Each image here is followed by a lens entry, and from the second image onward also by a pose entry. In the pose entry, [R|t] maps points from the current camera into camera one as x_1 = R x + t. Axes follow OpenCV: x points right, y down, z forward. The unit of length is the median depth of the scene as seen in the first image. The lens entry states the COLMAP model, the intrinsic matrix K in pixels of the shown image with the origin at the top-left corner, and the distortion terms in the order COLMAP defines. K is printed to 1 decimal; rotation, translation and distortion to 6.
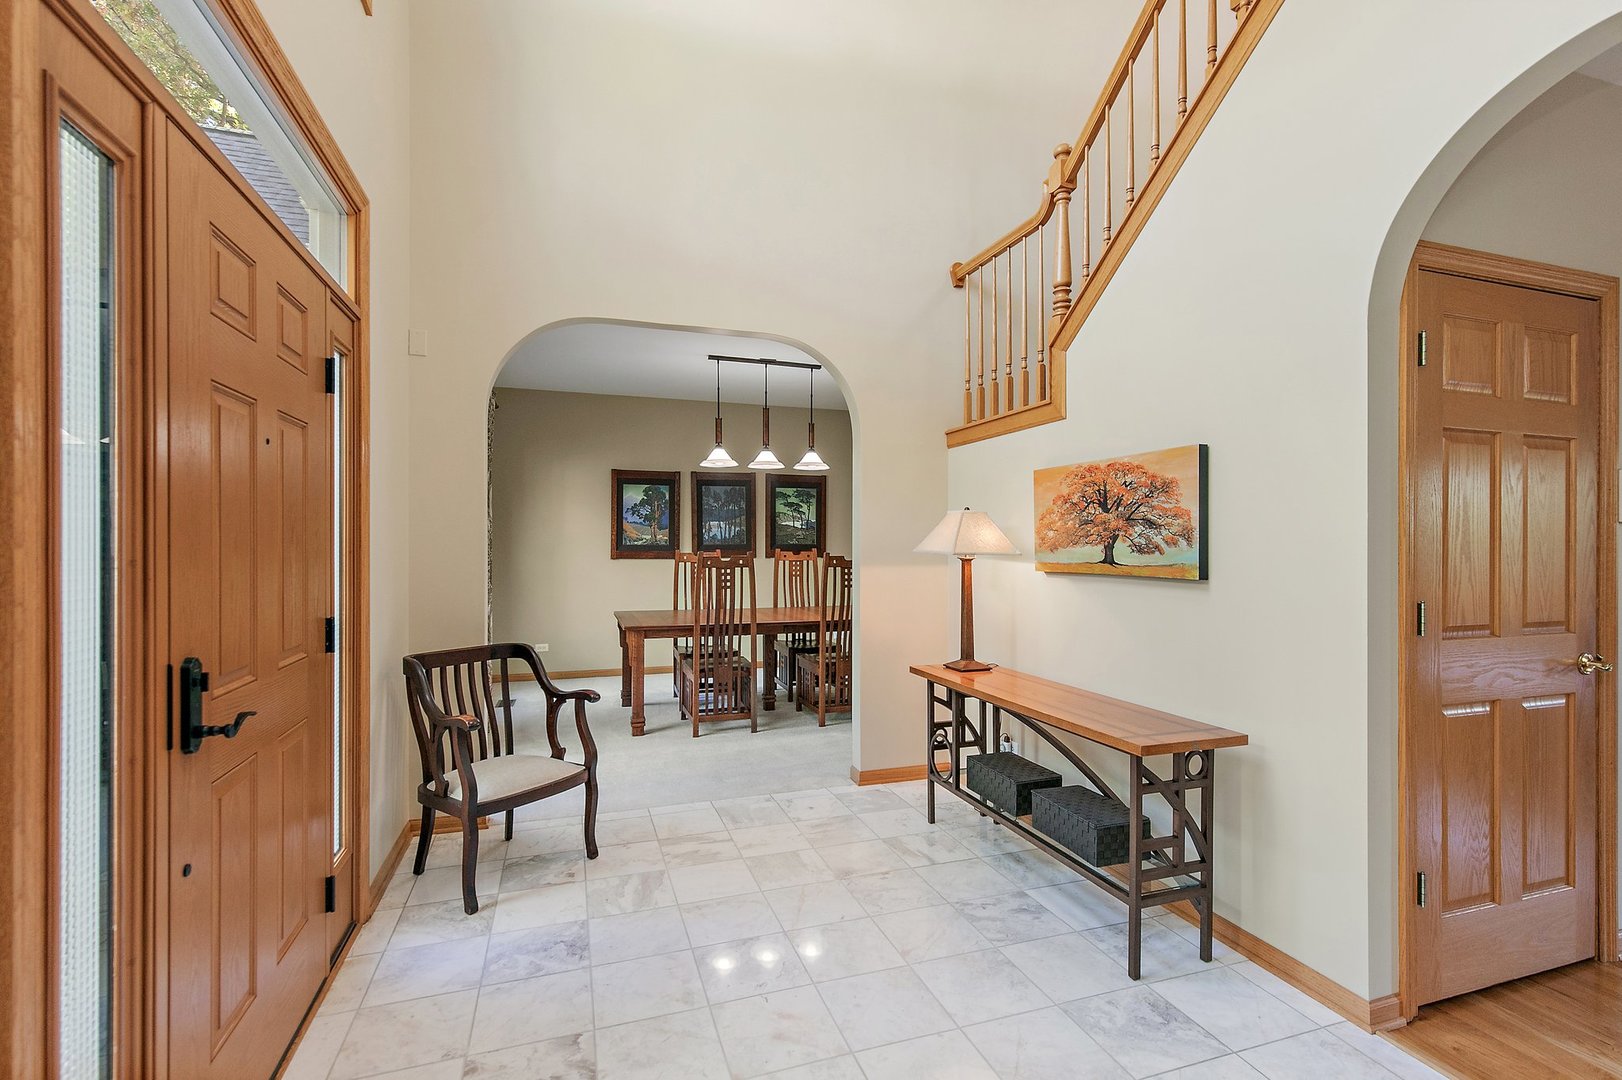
lens RADIAL K [[738.7, 0, 816.9], [0, 738.7, 549.0], [0, 0, 1]] dist [0.002969, -0.000010]
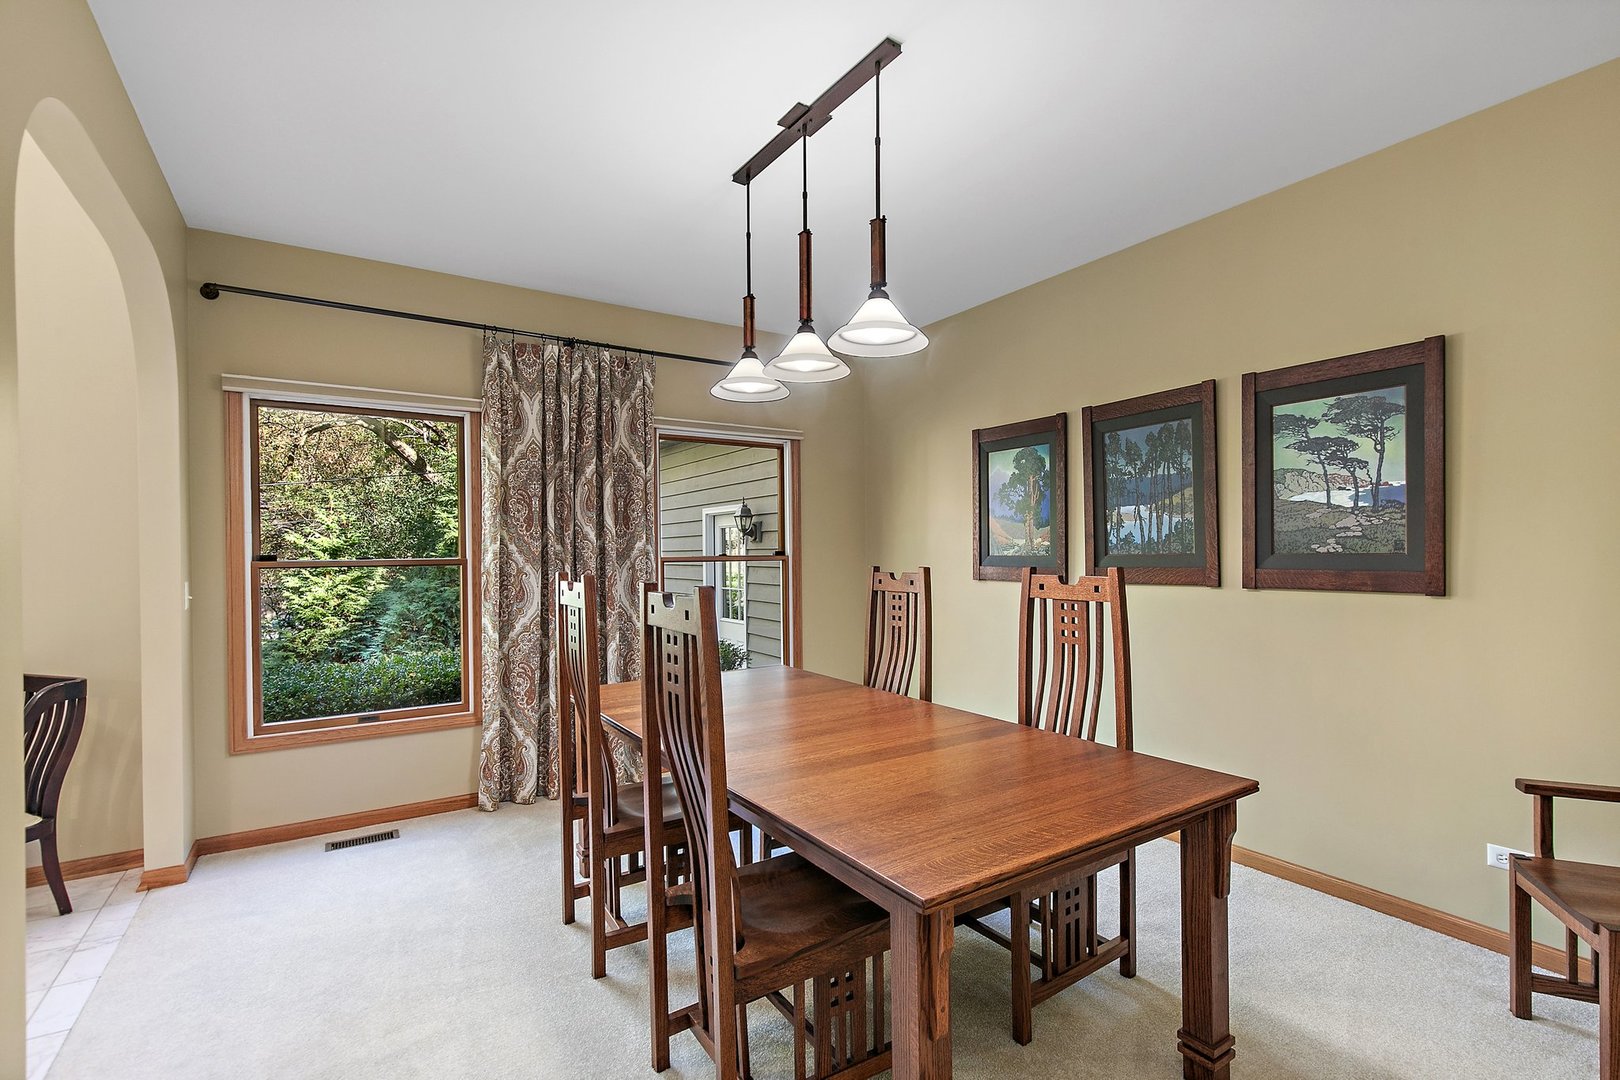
lens RADIAL K [[737.8, 0, 817.5], [0, 737.8, 548.8], [0, 0, 1]] dist [0.002969, -0.000010]
pose [[0.254109, -0.008063, -0.967142, 0.264147], [0.000632, 0.999966, -0.008170, -0.006554], [0.967175, 0.001465, 0.254106, 0.704180]]
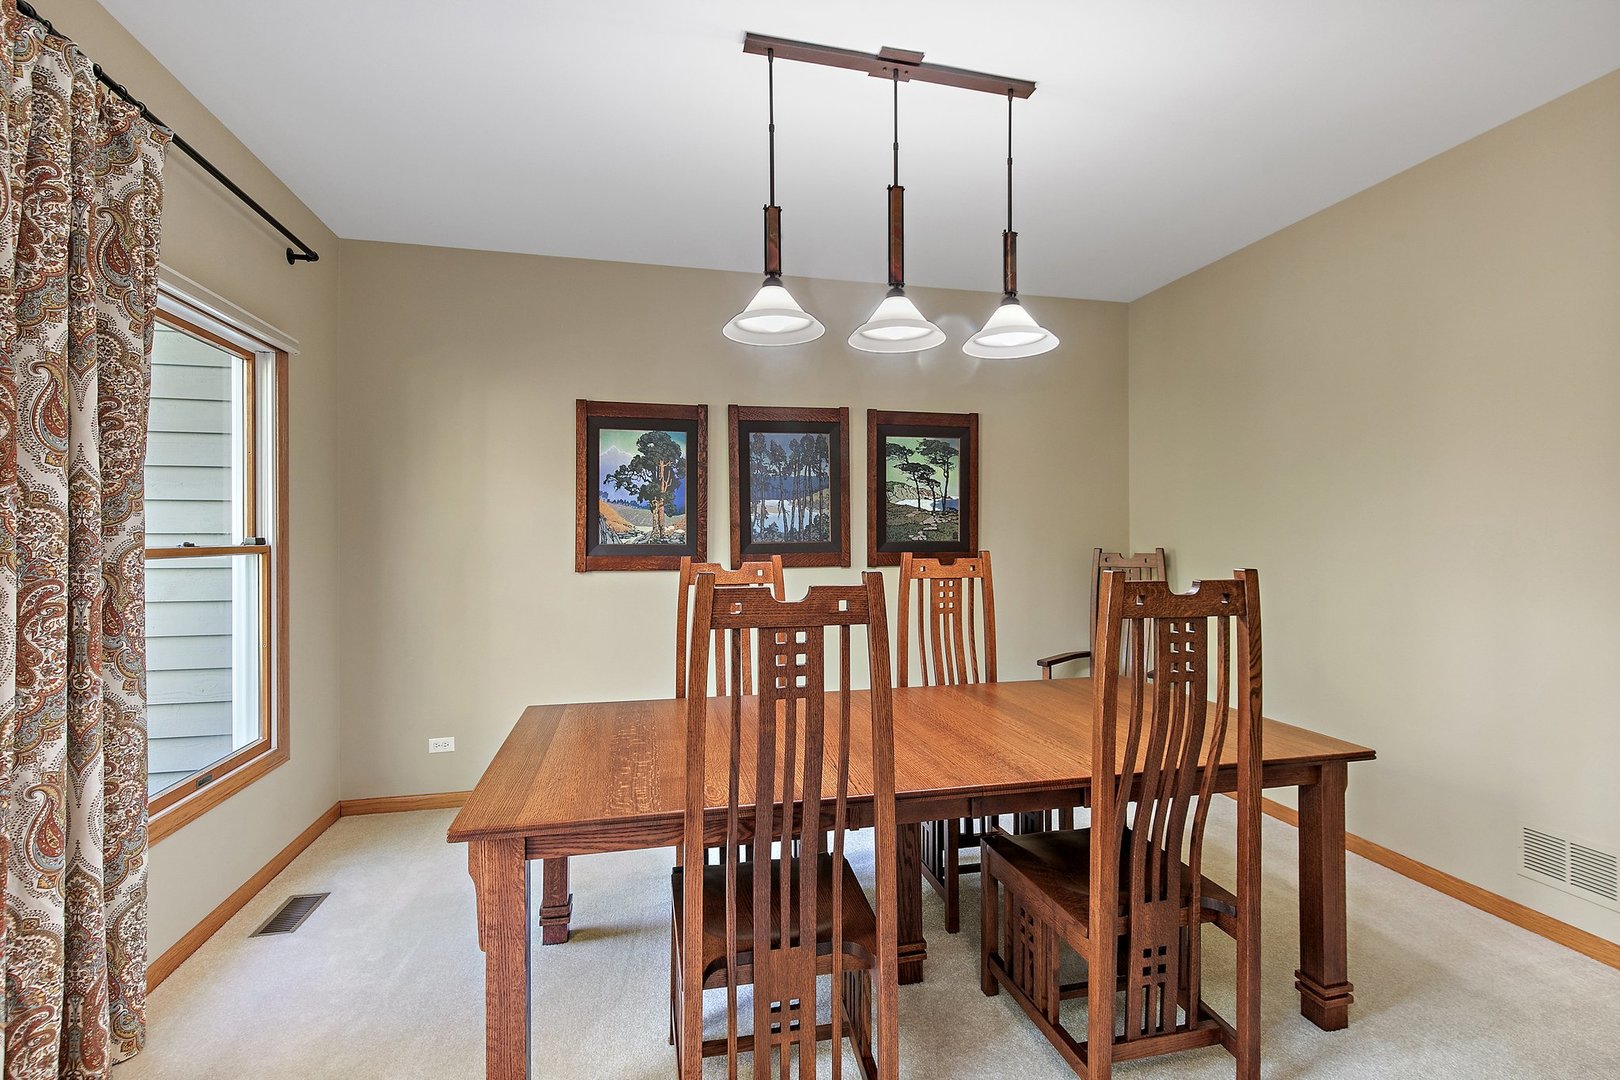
lens RADIAL K [[737.8, 0, 817.7], [0, 737.8, 542.6], [0, 0, 1]] dist [0.002969, -0.000010]
pose [[0.995730, -0.004322, -0.092216, -0.058397], [0.004219, 0.999990, -0.001316, -0.005464], [0.092221, 0.000921, 0.995738, 0.482040]]
